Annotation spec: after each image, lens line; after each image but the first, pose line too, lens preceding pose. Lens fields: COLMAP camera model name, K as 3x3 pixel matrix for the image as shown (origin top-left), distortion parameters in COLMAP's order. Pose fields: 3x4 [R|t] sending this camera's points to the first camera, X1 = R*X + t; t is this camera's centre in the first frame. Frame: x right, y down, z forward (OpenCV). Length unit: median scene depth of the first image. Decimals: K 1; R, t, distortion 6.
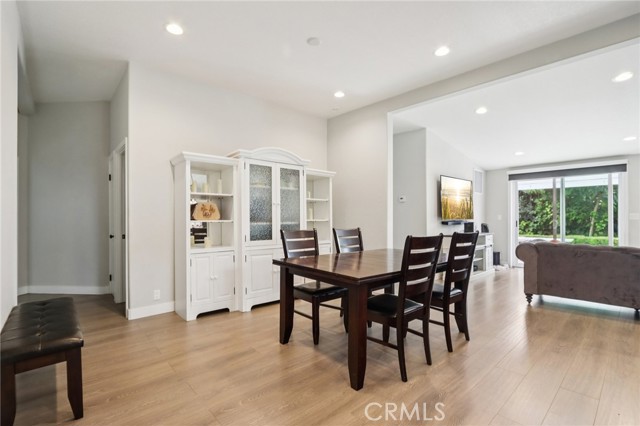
lens RADIAL K [[301.5, 0, 318.3], [0, 301.5, 214.5], [0, 0, 1]] dist [-0.002247, -0.000363]
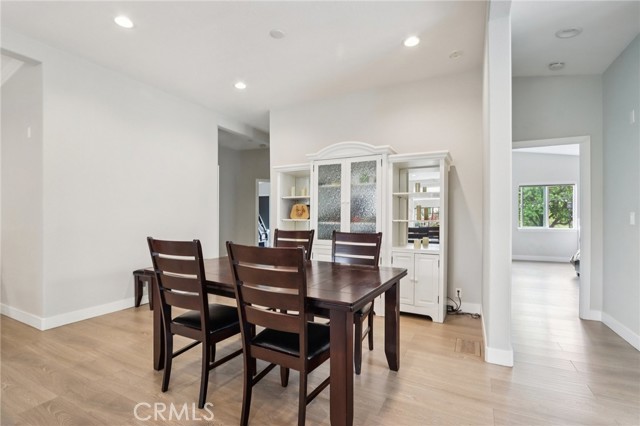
lens RADIAL K [[301.5, 0, 317.6], [0, 301.5, 216.6], [0, 0, 1]] dist [-0.002247, -0.000363]
pose [[0.333530, 0.009695, -0.942690, 0.715450], [0.002297, 0.999936, 0.011097, -0.002793], [0.942737, -0.005866, 0.333487, 0.613817]]
